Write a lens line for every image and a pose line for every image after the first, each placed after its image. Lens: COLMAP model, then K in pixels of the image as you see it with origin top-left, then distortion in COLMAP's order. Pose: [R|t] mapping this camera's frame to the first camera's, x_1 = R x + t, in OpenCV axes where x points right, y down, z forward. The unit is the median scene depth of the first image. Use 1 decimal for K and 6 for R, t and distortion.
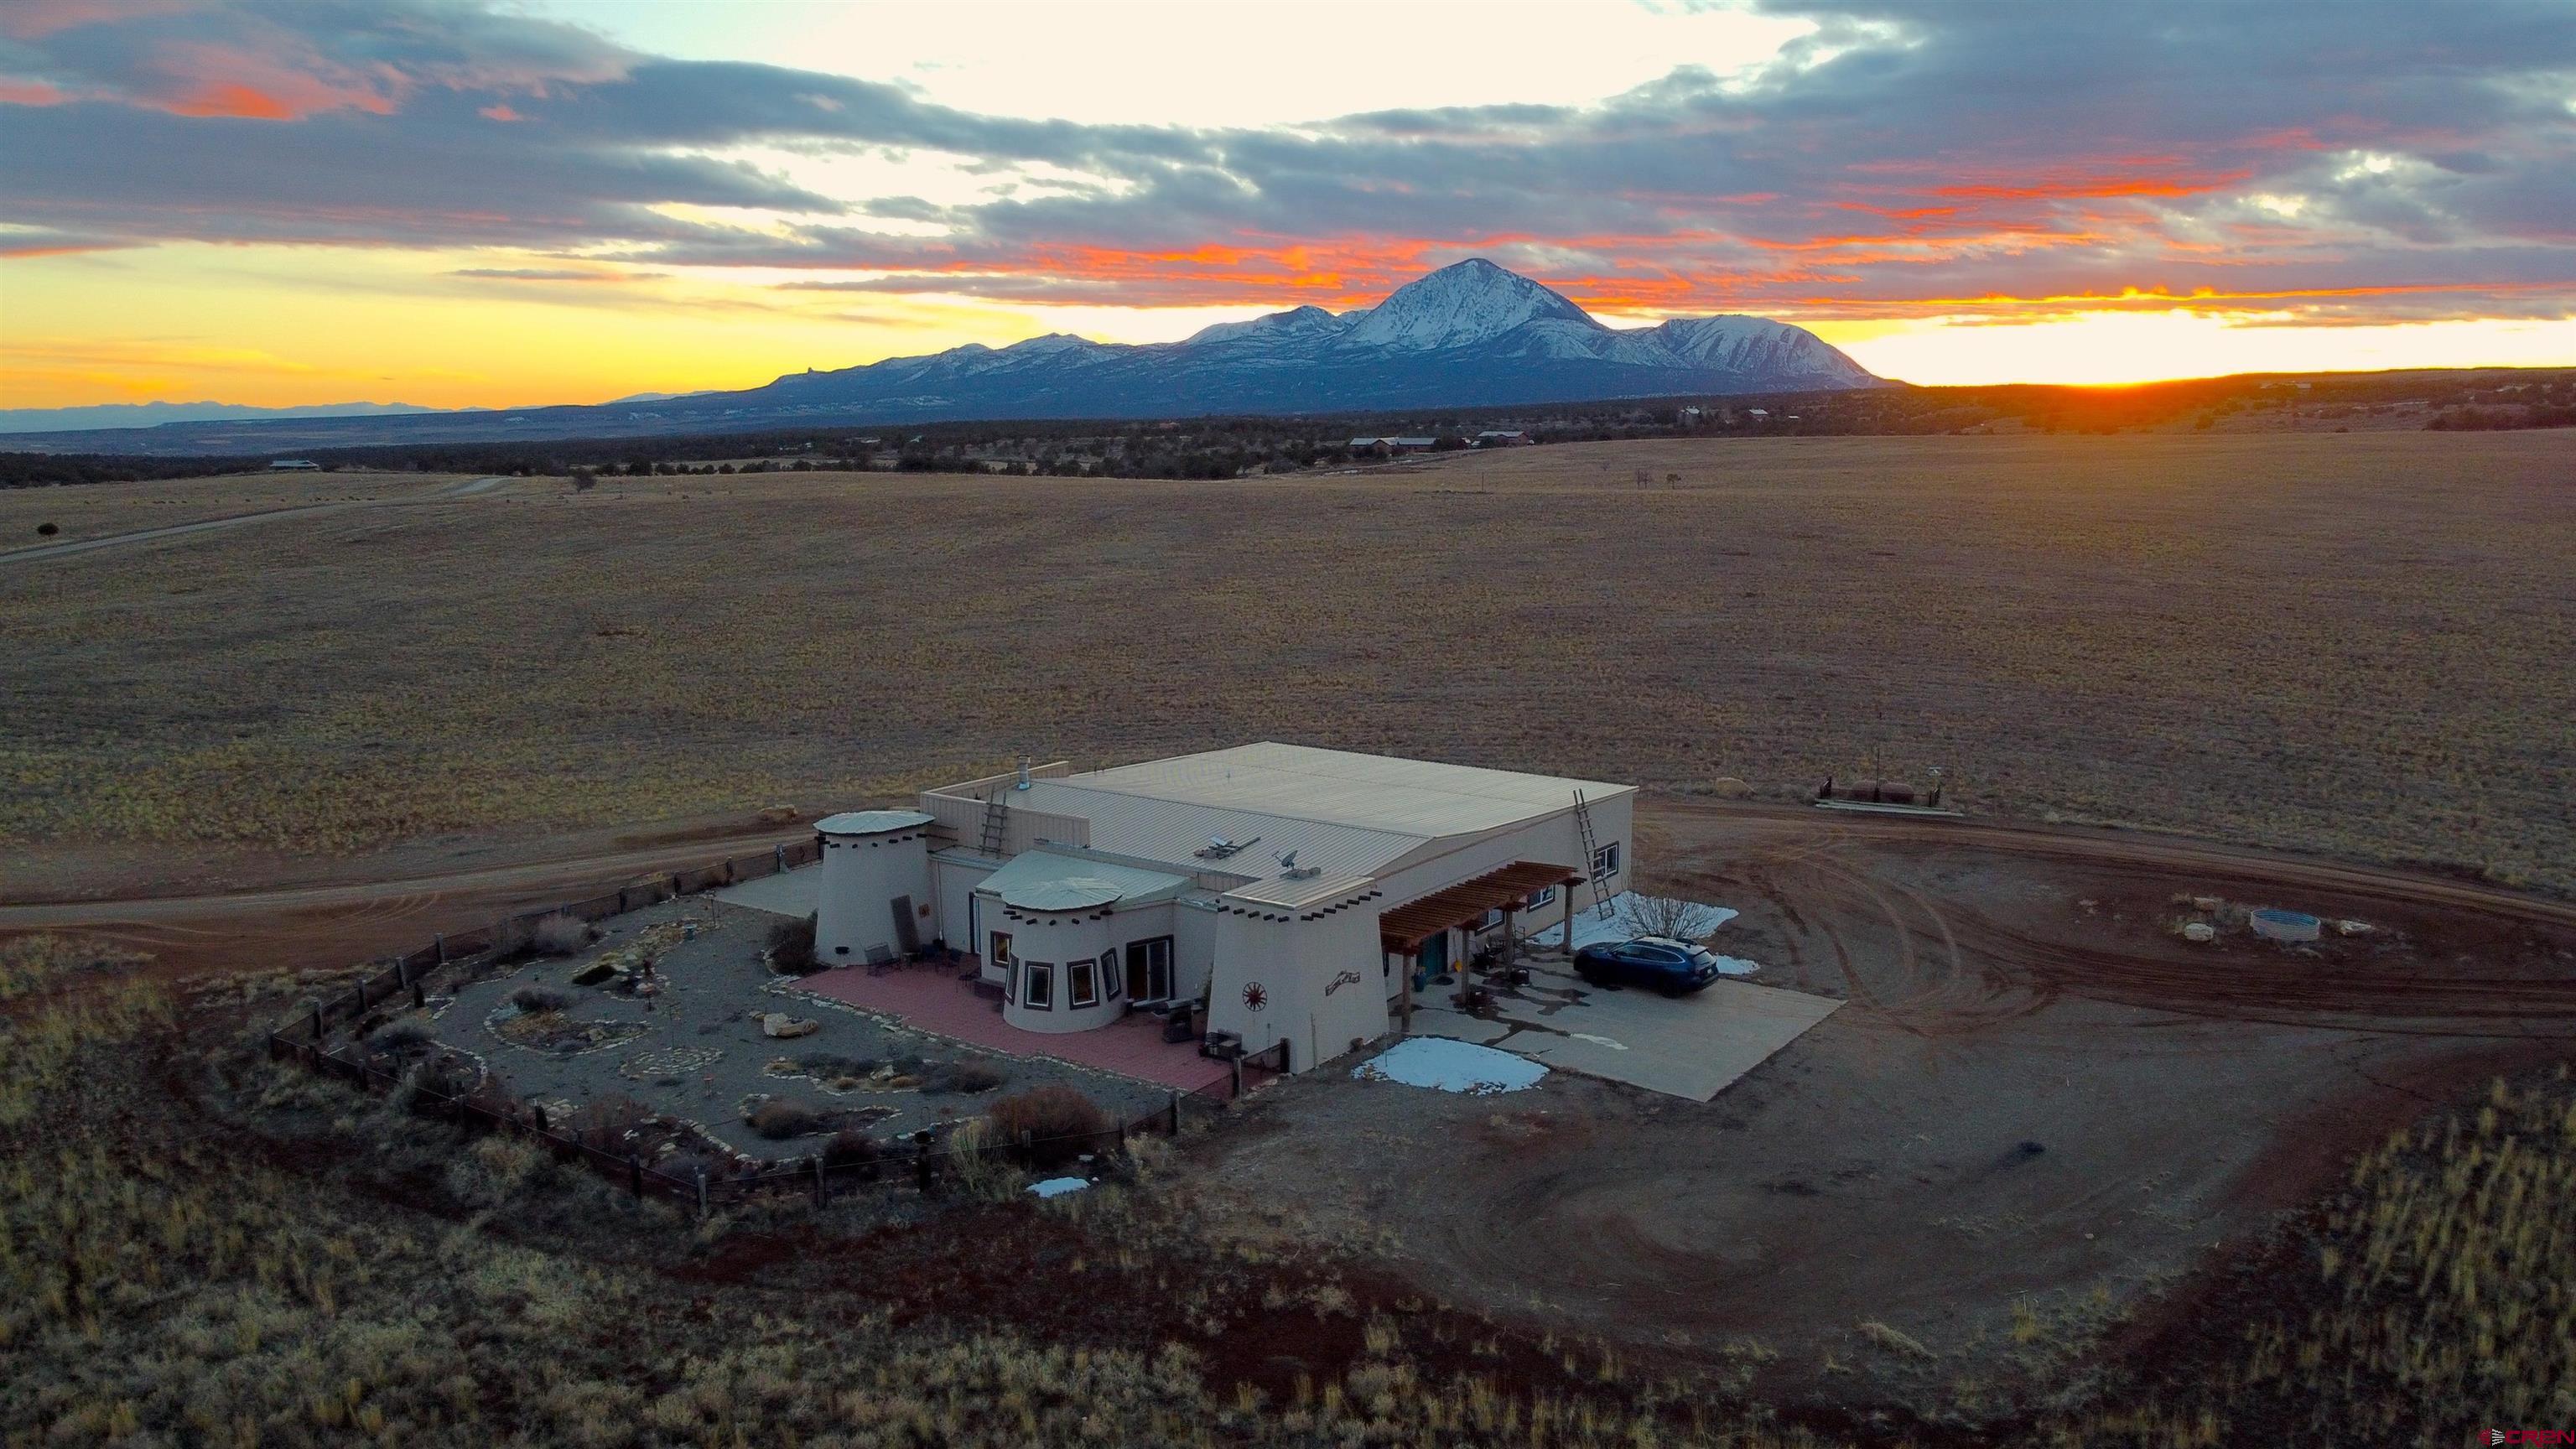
lens RADIAL K [[1944.1, 0, 1290.0], [0, 1944.1, 727.4], [0, 0, 1]] dist [0.000063, -0.003717]
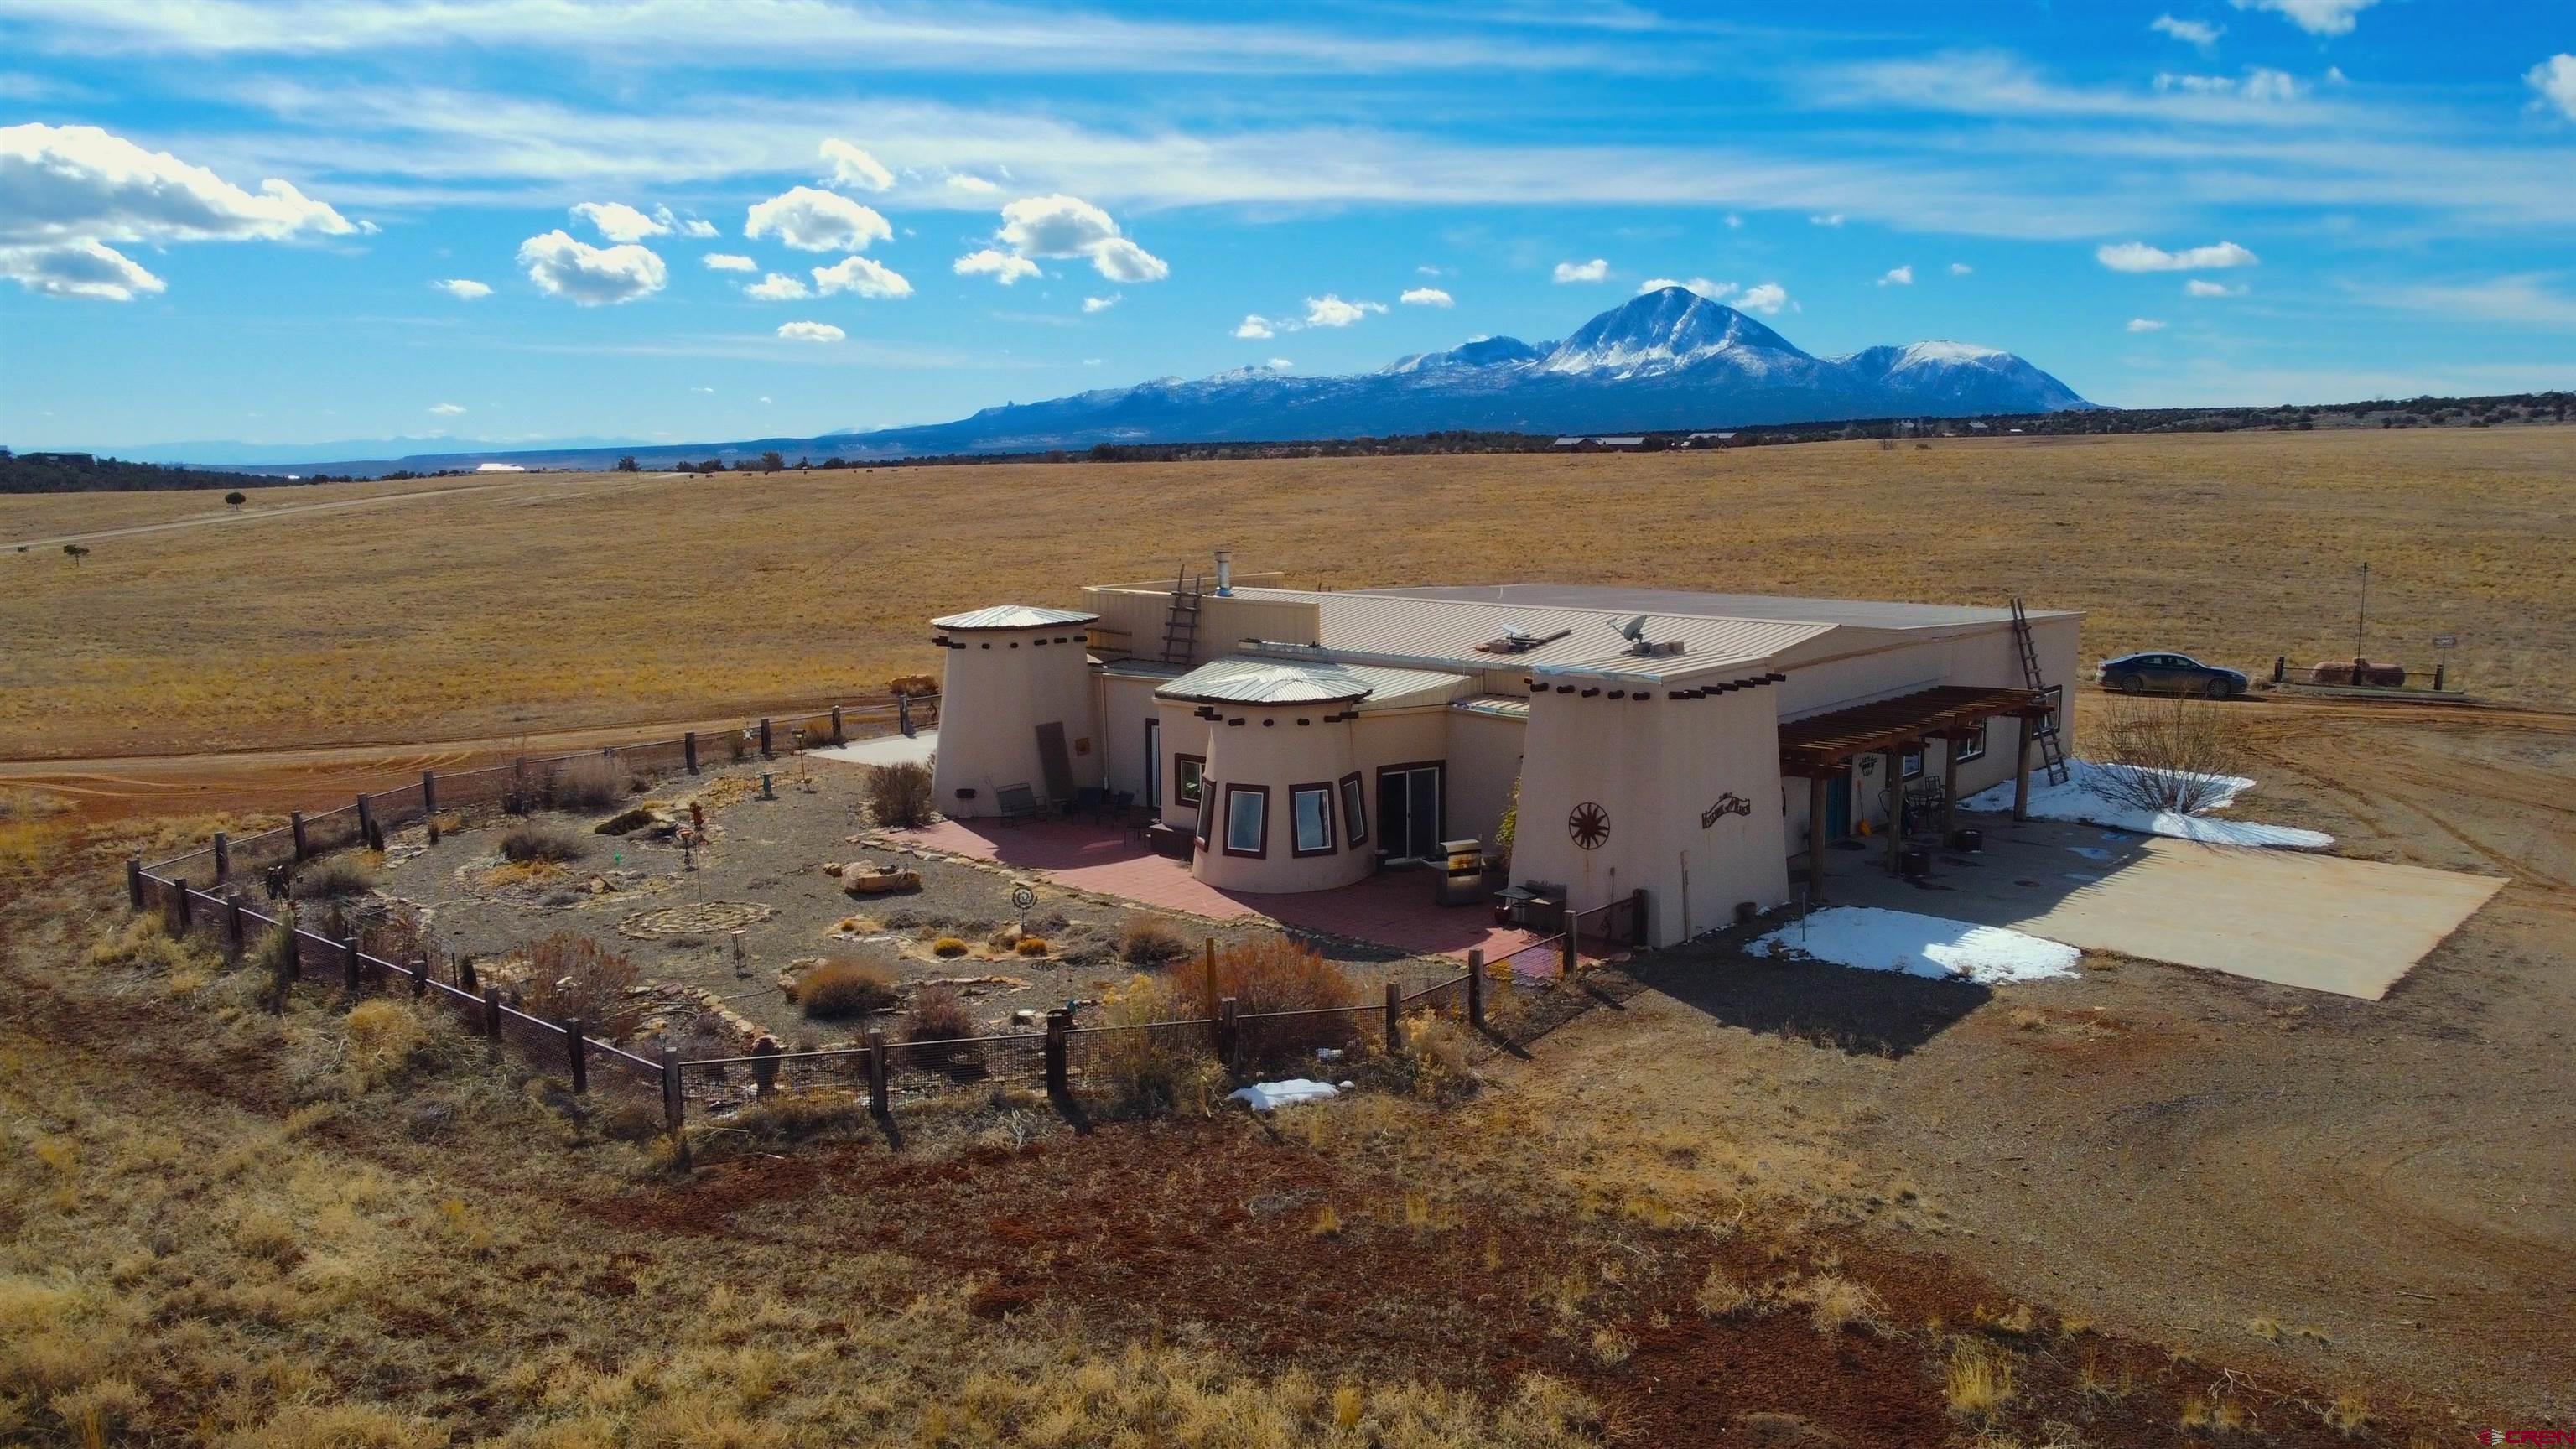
lens RADIAL K [[1944.1, 0, 1287.4], [0, 1944.1, 721.8], [0, 0, 1]] dist [0.000063, -0.003717]
pose [[0.995131, 0.009061, -0.098141, -0.061284], [-0.010884, 0.999778, -0.018052, 0.133297], [0.097955, 0.019033, 0.995009, 0.415339]]
